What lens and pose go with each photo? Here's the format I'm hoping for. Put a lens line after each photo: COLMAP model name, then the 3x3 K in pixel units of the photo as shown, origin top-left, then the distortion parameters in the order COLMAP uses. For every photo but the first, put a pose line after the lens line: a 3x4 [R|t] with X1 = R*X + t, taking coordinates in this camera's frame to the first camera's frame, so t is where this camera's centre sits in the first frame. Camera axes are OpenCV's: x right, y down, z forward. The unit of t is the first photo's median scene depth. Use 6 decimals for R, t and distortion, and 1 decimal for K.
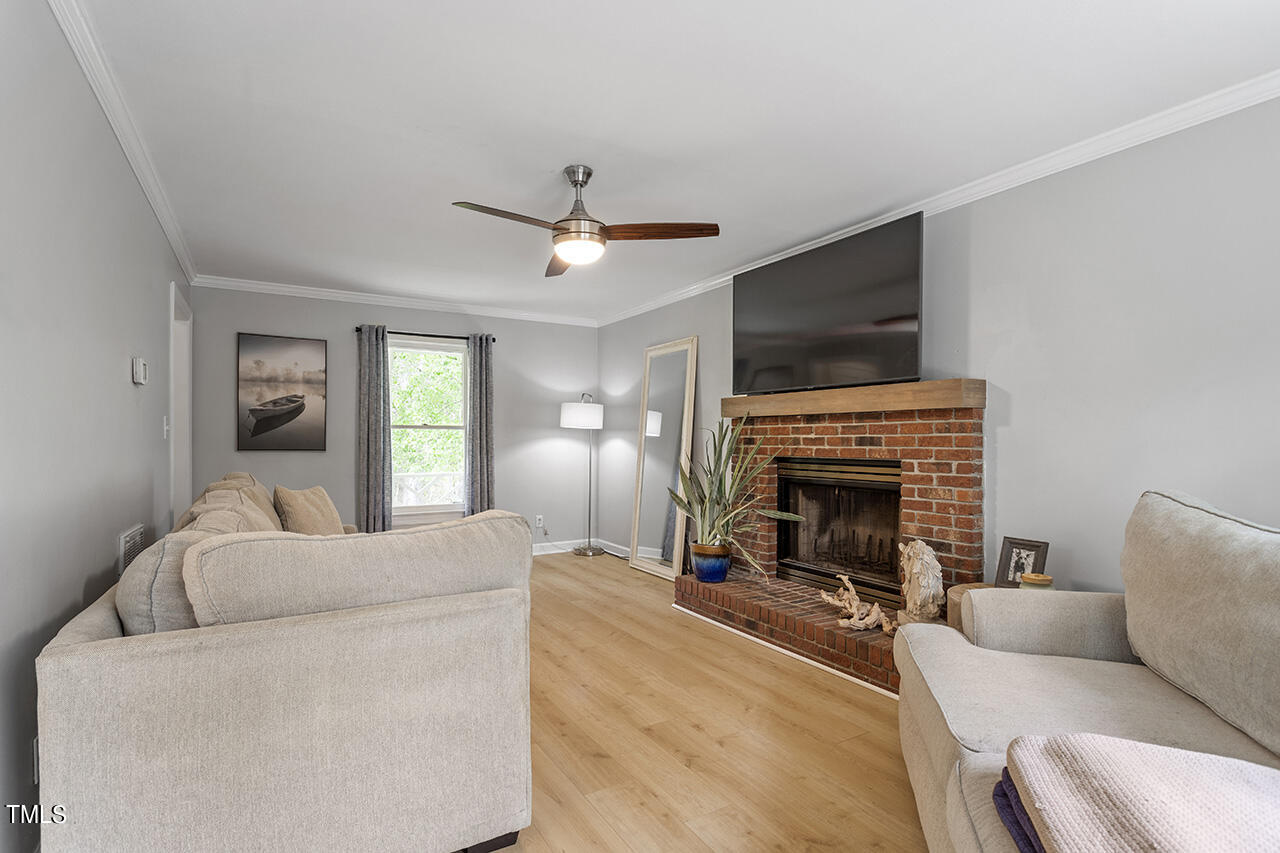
lens RADIAL K [[627.6, 0, 640.3], [0, 627.6, 445.7], [0, 0, 1]] dist [-0.000600, -0.000131]
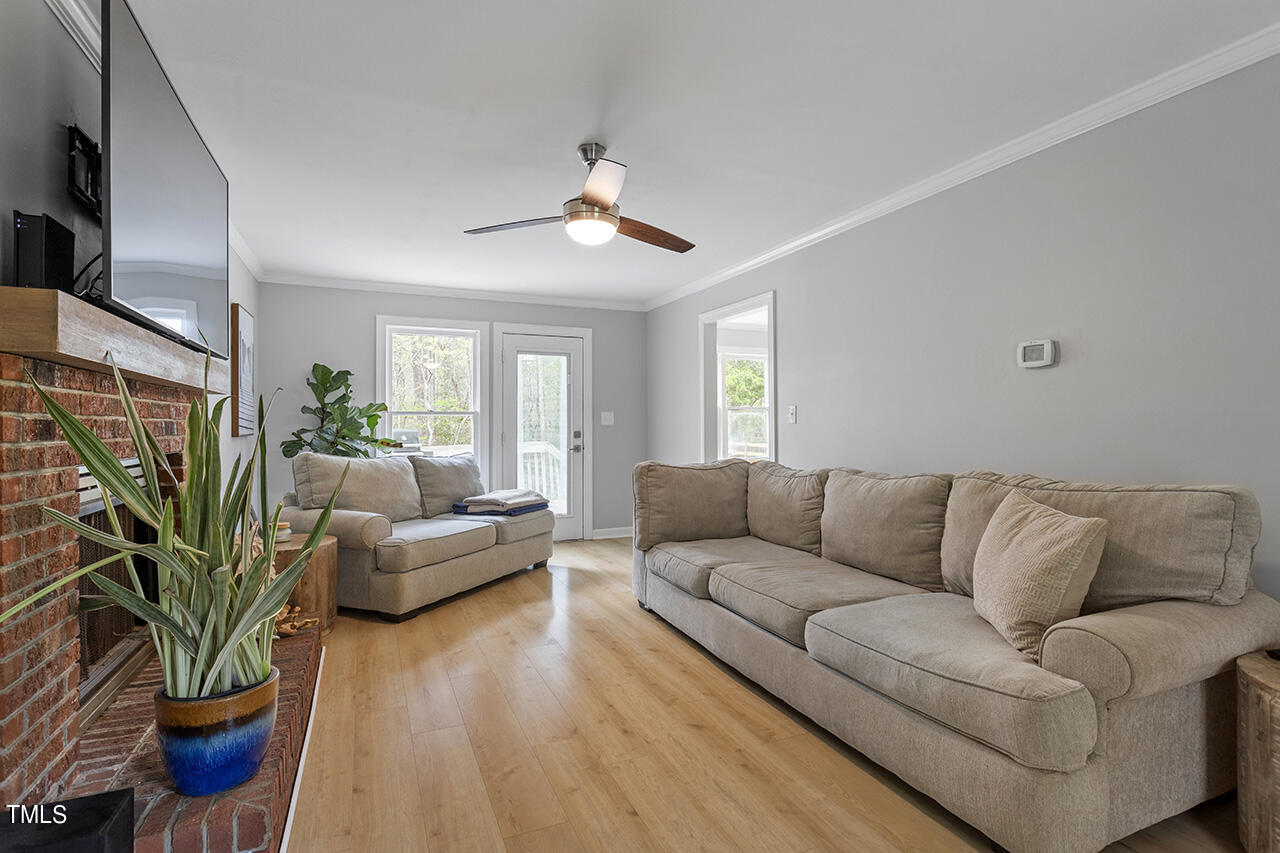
lens RADIAL K [[616.3, 0, 633.2], [0, 616.3, 426.1], [0, 0, 1]] dist [0.002266, 0.000069]
pose [[-0.990796, 0.002901, 0.135330, -0.170527], [0.004275, 0.999942, 0.009864, -0.009392], [-0.135293, 0.010352, -0.990751, 1.141256]]
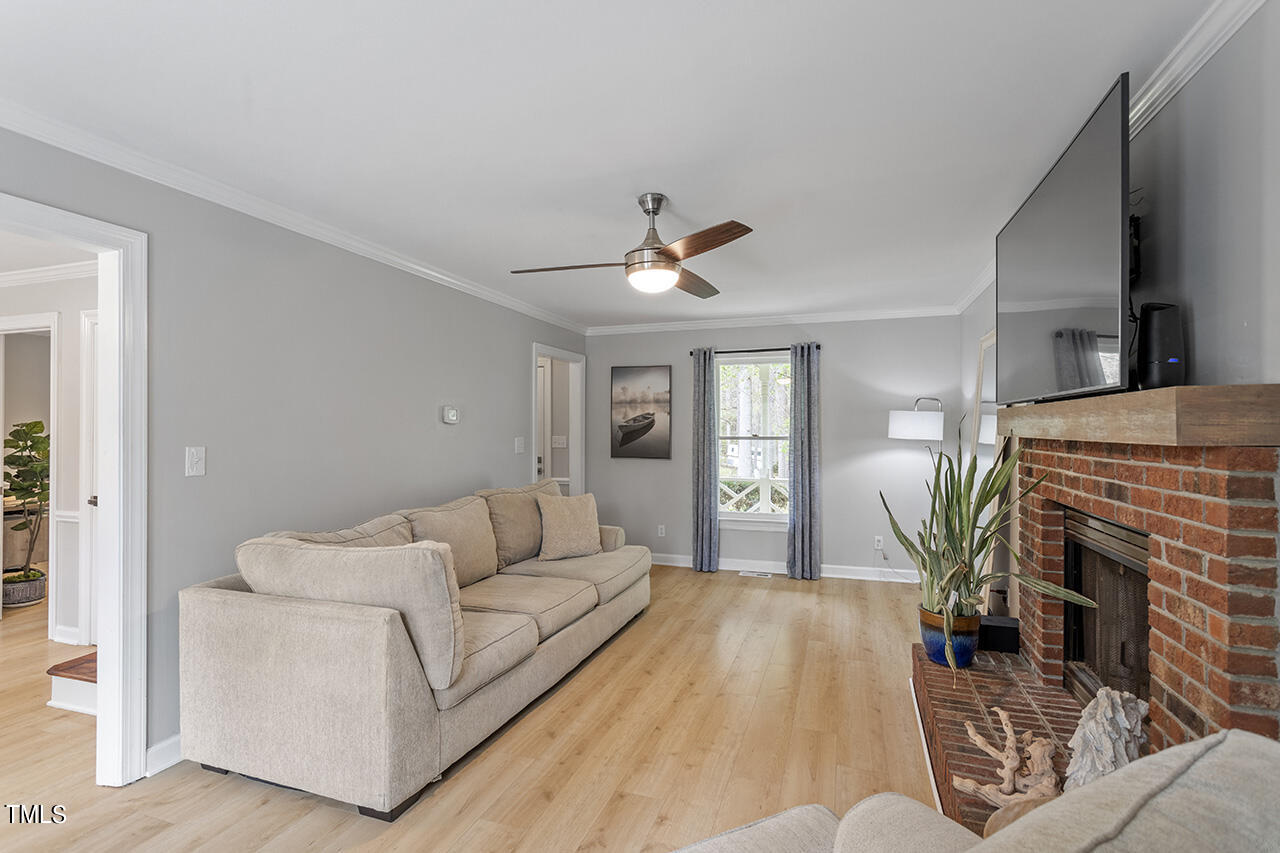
lens RADIAL K [[616.3, 0, 633.2], [0, 616.3, 426.1], [0, 0, 1]] dist [0.002266, 0.000069]
pose [[0.637561, -0.006199, -0.770375, 0.366071], [-0.004987, 0.999913, -0.012173, -0.041290], [0.770384, 0.011602, 0.637475, 0.215303]]
